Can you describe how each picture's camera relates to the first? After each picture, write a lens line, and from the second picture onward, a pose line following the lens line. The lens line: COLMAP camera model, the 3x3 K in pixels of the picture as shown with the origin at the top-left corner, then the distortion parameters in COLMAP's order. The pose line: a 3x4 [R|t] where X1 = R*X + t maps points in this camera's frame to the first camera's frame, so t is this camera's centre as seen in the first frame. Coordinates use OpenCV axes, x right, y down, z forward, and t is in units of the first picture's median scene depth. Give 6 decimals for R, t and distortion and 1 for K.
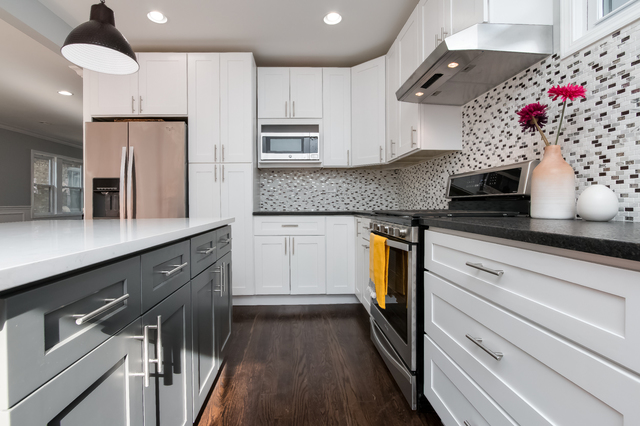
lens RADIAL K [[302.0, 0, 317.4], [0, 302.0, 208.7], [0, 0, 1]] dist [-0.015521, 0.001192]
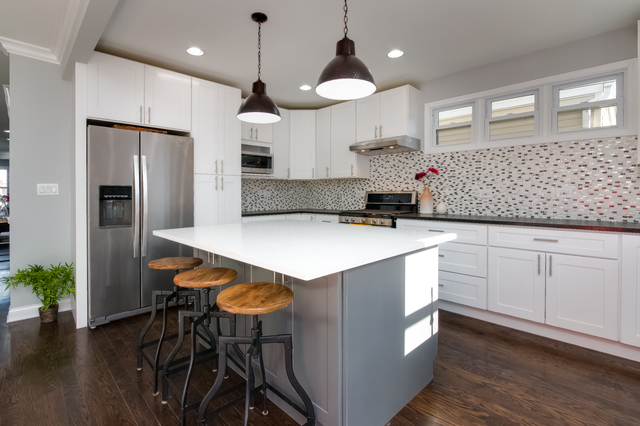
lens RADIAL K [[302.0, 0, 332.2], [0, 302.0, 196.6], [0, 0, 1]] dist [-0.015521, 0.001192]
pose [[0.716208, 0.000169, 0.697887, -1.074407], [0.007342, 0.999943, -0.007777, -0.065175], [-0.697848, 0.010694, 0.716166, -0.236958]]
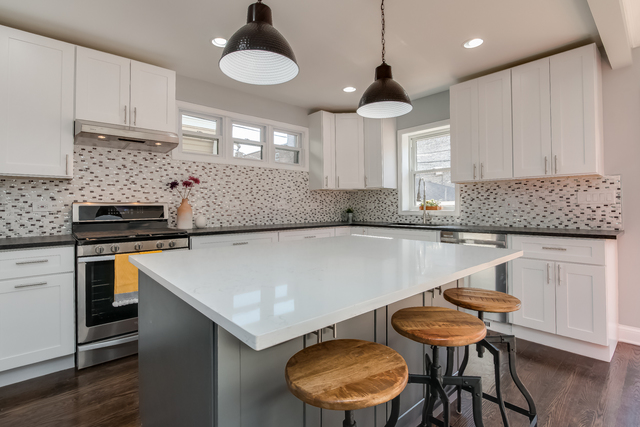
lens RADIAL K [[302.0, 0, 329.7], [0, 302.0, 204.2], [0, 0, 1]] dist [-0.015521, 0.001192]
pose [[-0.641086, 0.017185, 0.767276, -1.078557], [0.023448, 0.999721, -0.002799, -0.078927], [-0.767110, 0.016197, -0.641311, 0.984572]]
